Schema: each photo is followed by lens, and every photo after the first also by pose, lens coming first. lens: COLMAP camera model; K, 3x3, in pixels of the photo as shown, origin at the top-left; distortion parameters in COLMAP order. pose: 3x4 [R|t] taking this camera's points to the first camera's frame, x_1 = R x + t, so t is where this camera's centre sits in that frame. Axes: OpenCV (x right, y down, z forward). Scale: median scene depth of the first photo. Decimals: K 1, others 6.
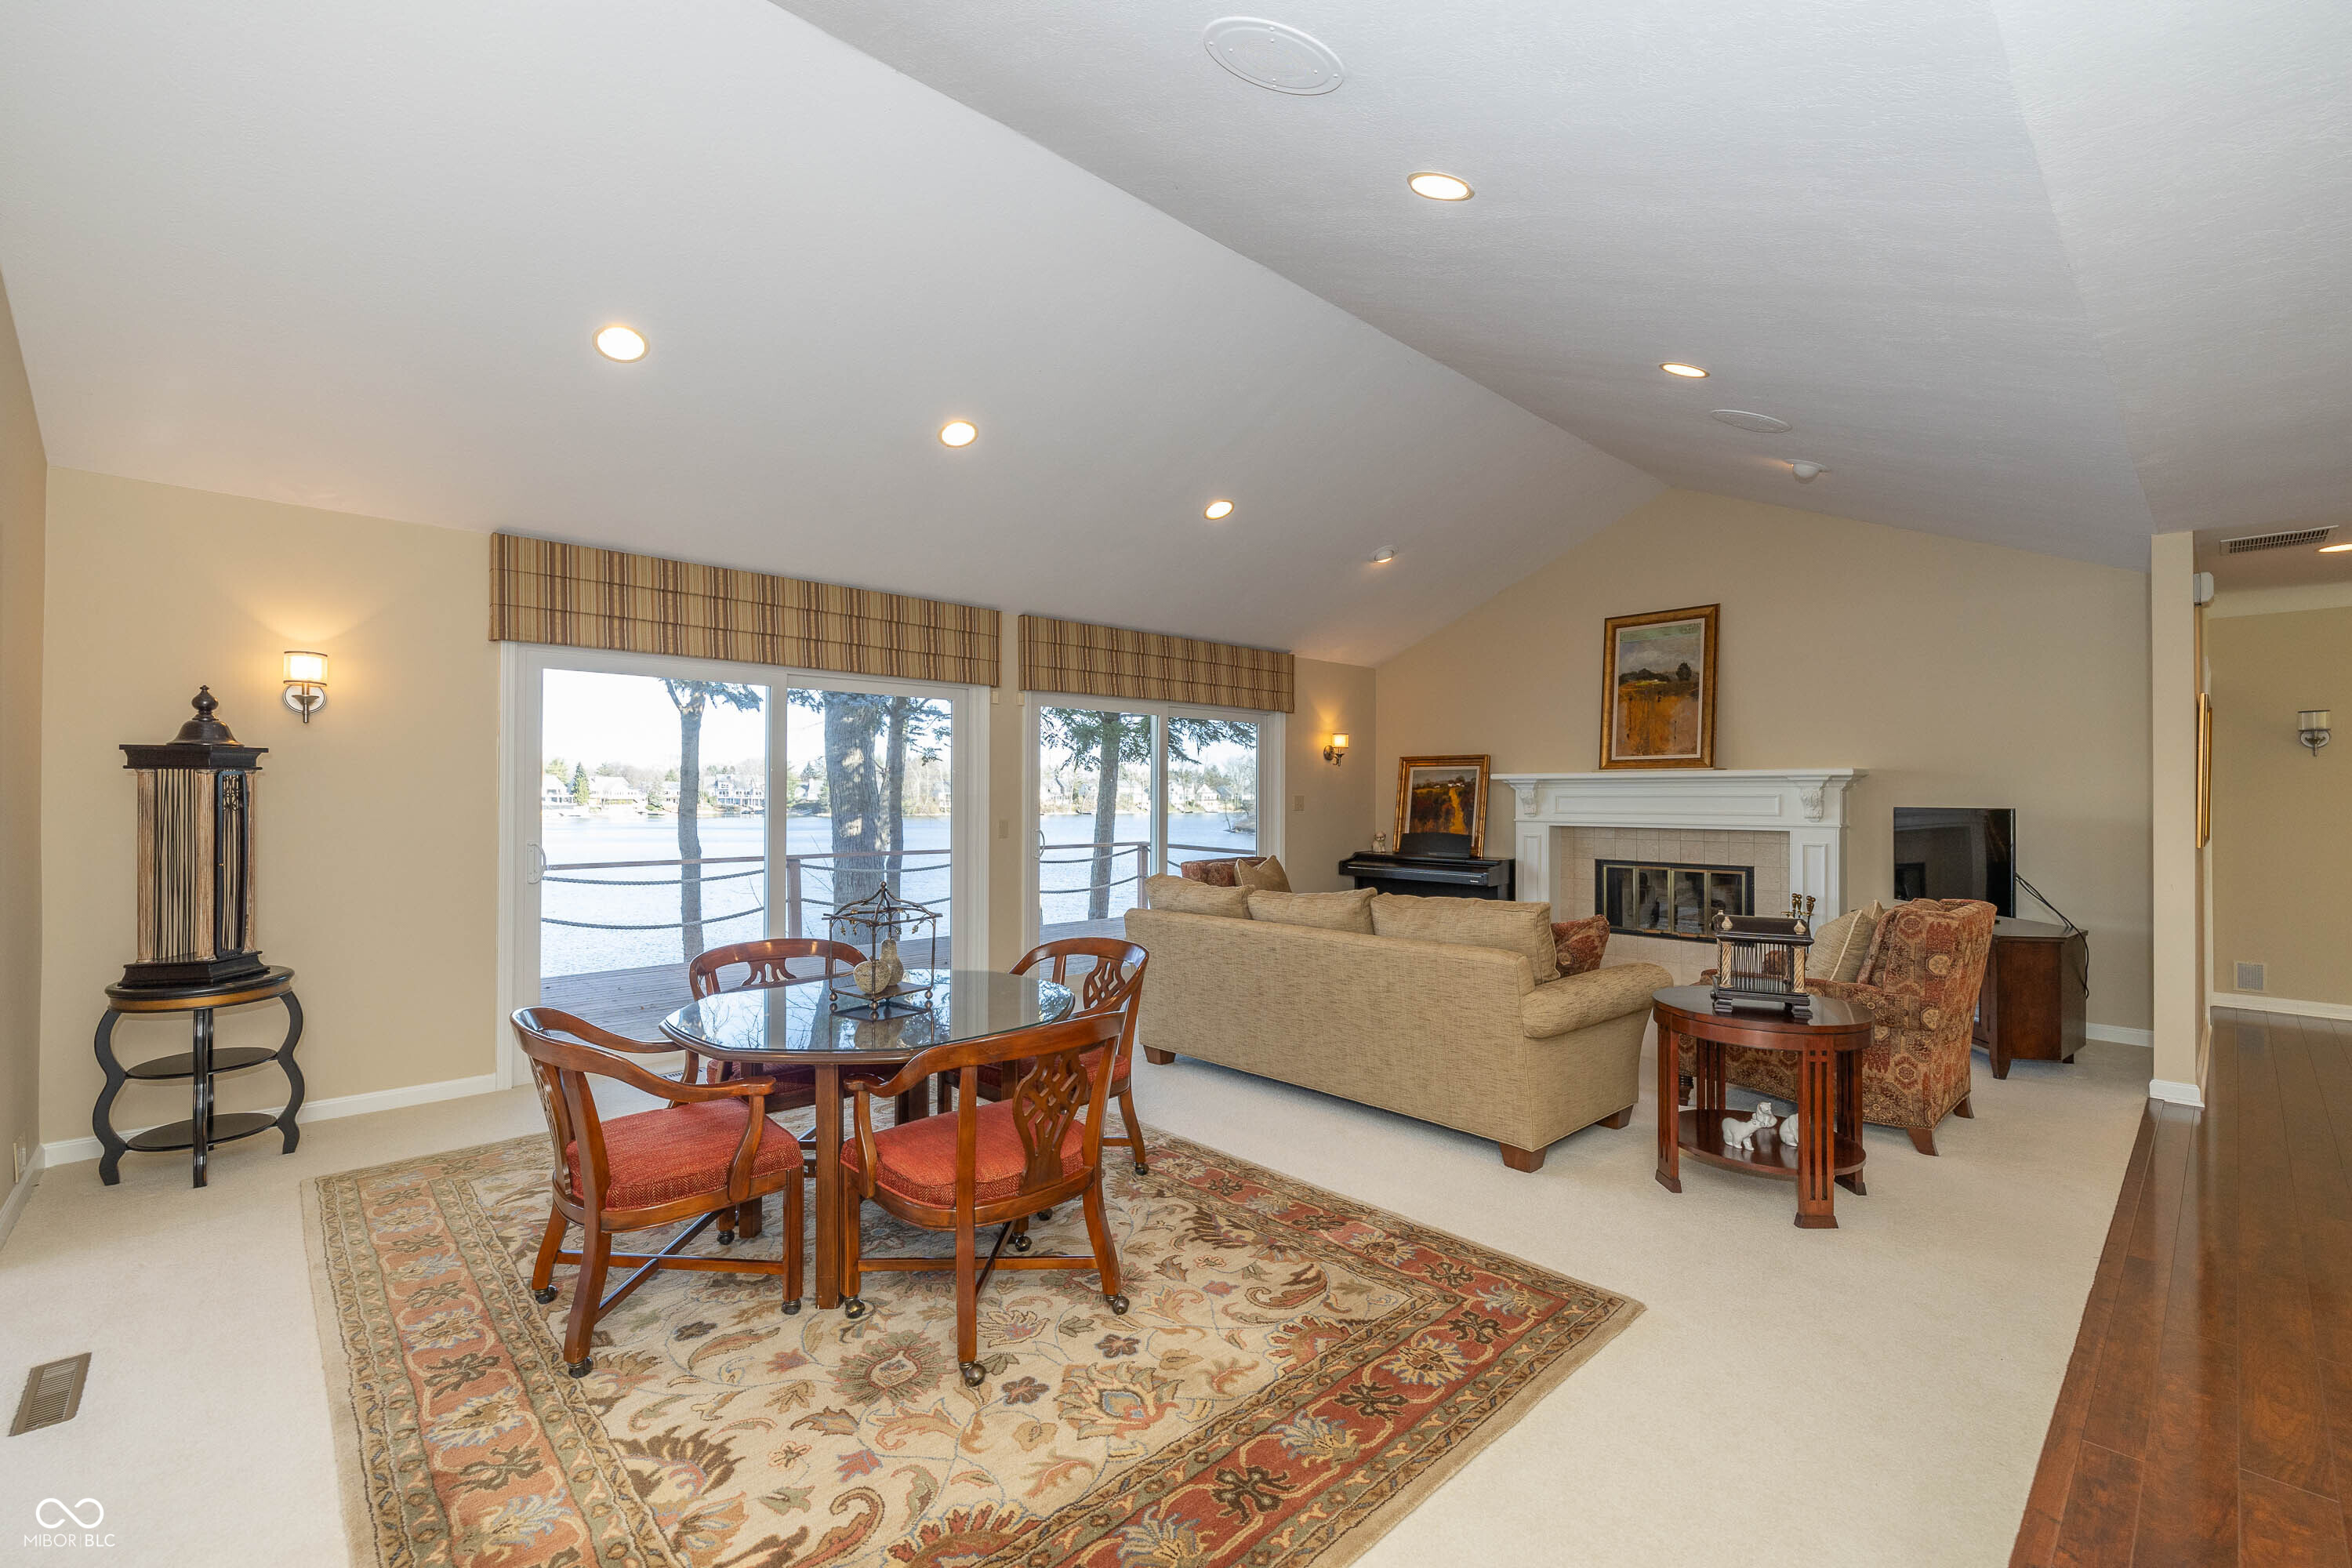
lens RADIAL K [[1001.3, 0, 1156.0], [0, 1001.3, 798.8], [0, 0, 1]] dist [0.000876, -0.000528]
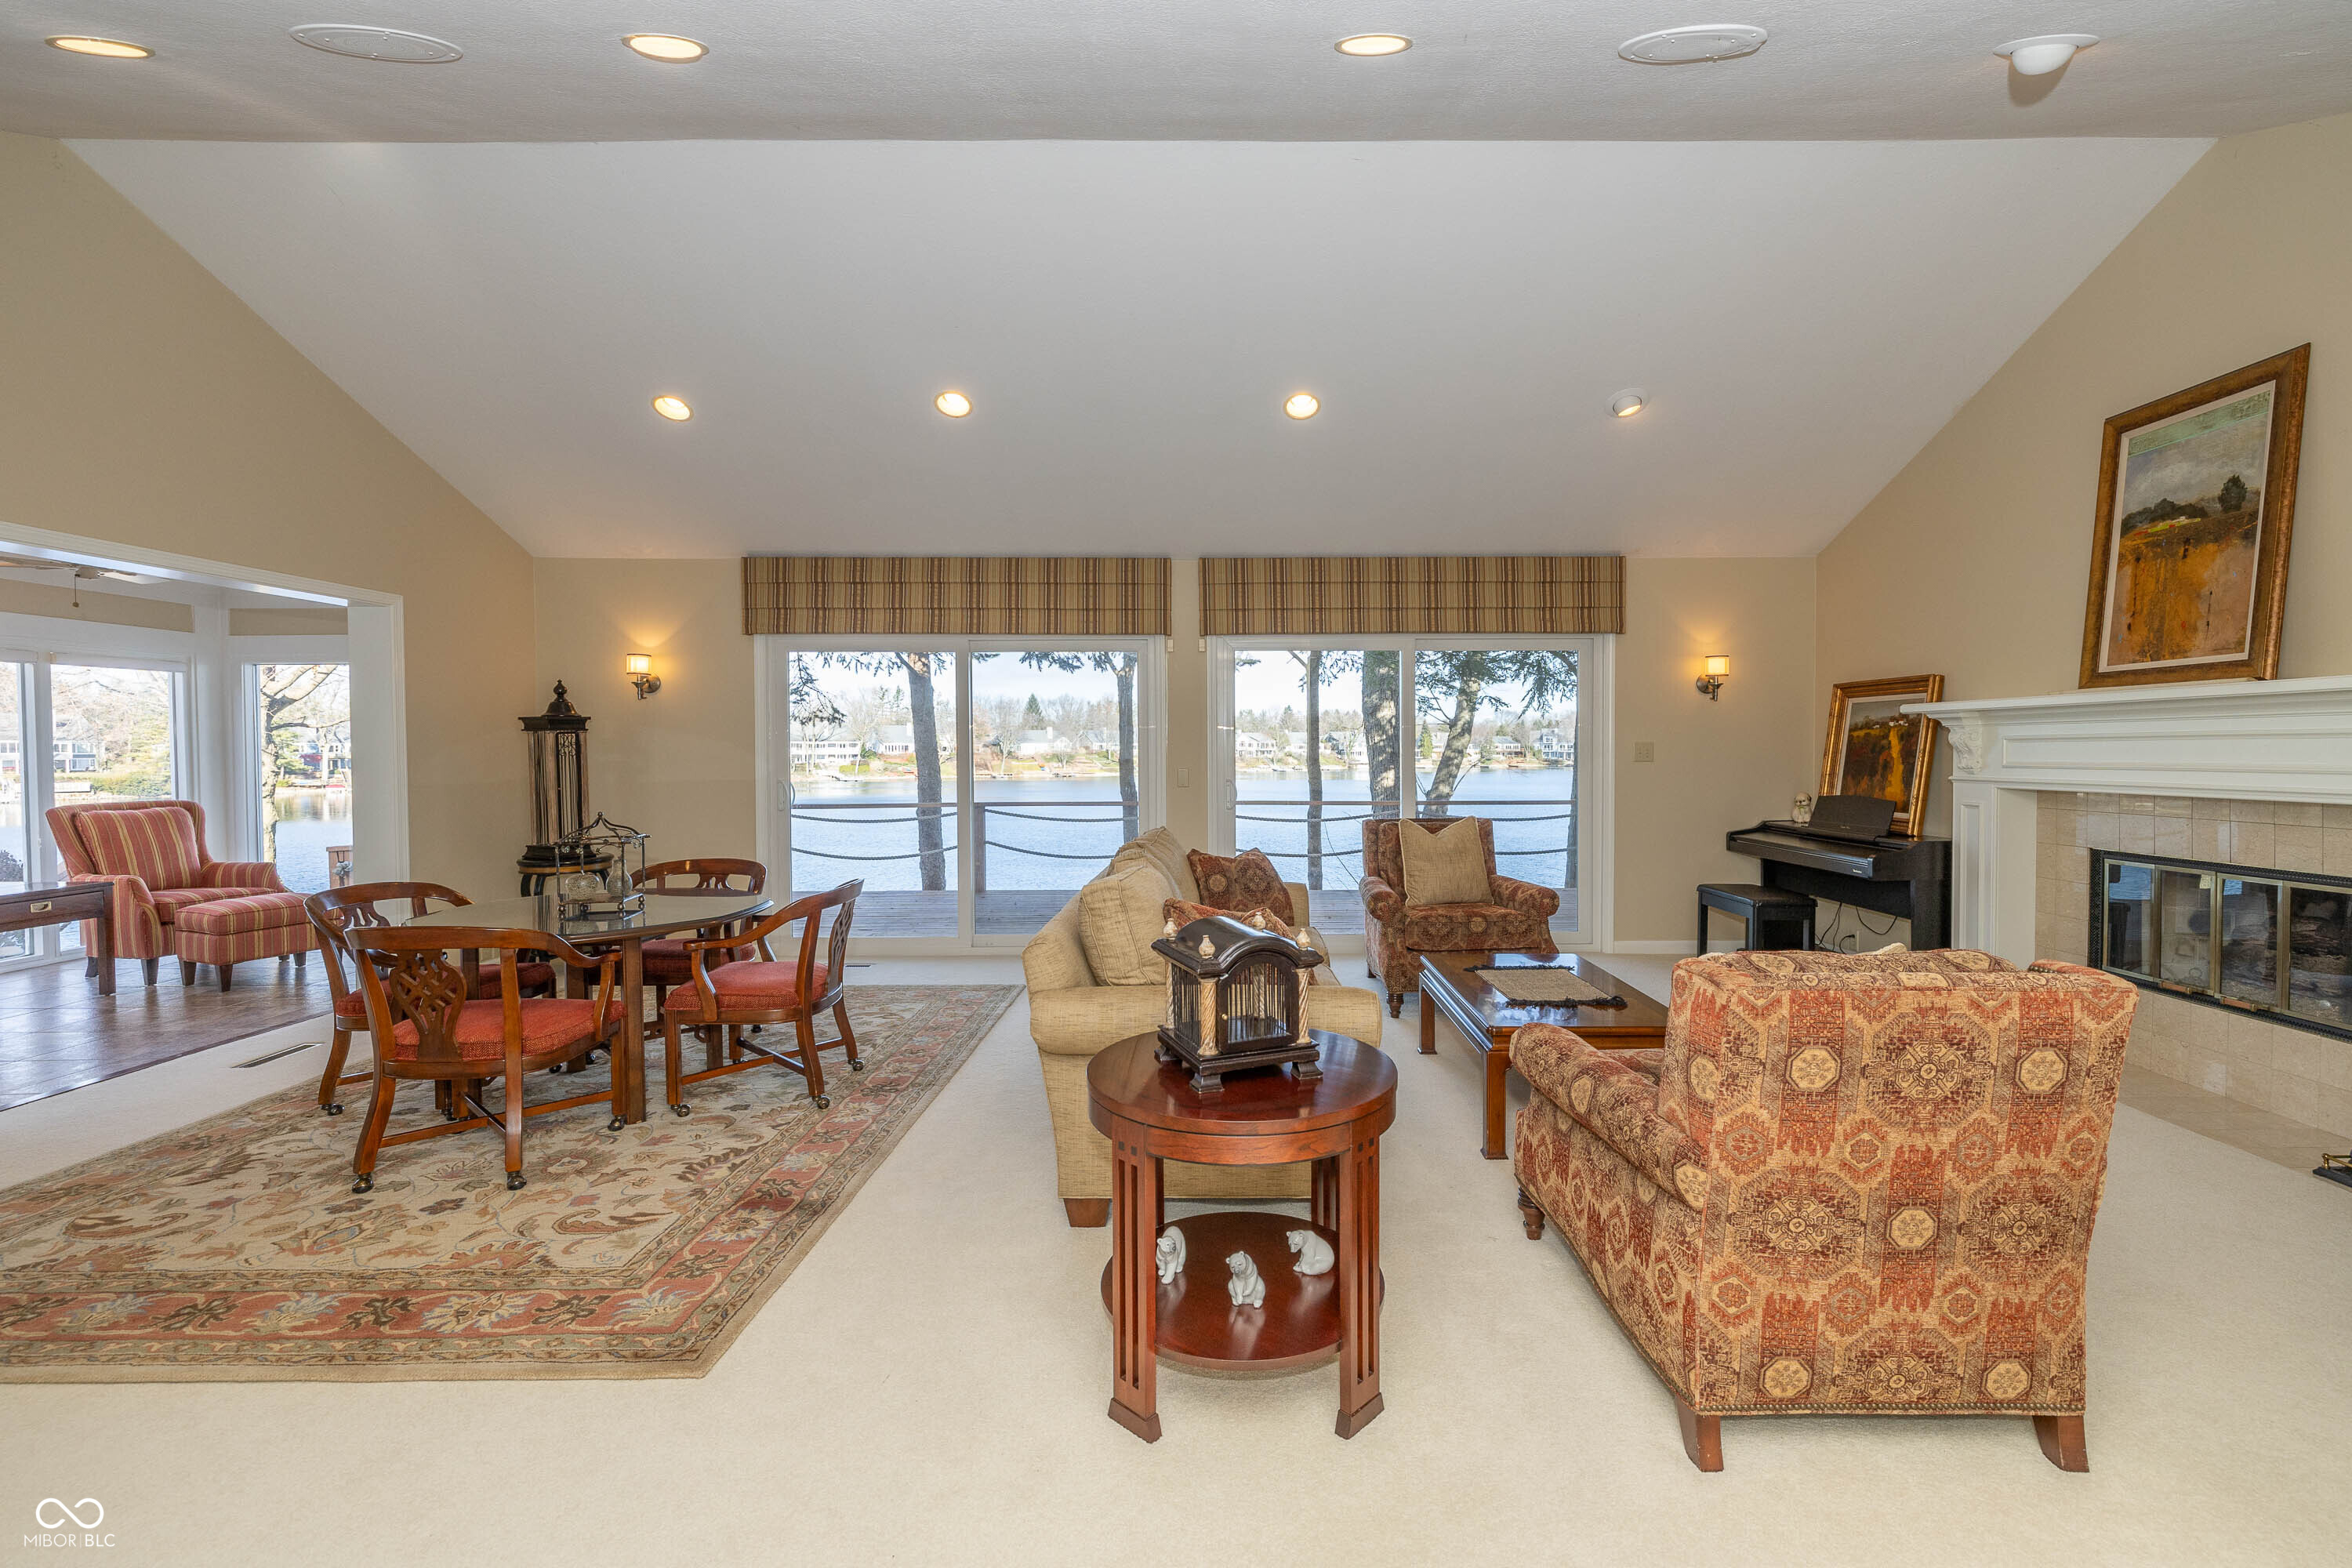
lens RADIAL K [[1001.3, 0, 1218.6], [0, 1001.3, 784.6], [0, 0, 1]] dist [0.000876, -0.000528]
pose [[0.737049, 0.019091, -0.675569, 0.491353], [0.002566, 0.999515, 0.031045, 0.005459], [0.675834, -0.024616, 0.736643, 0.262638]]
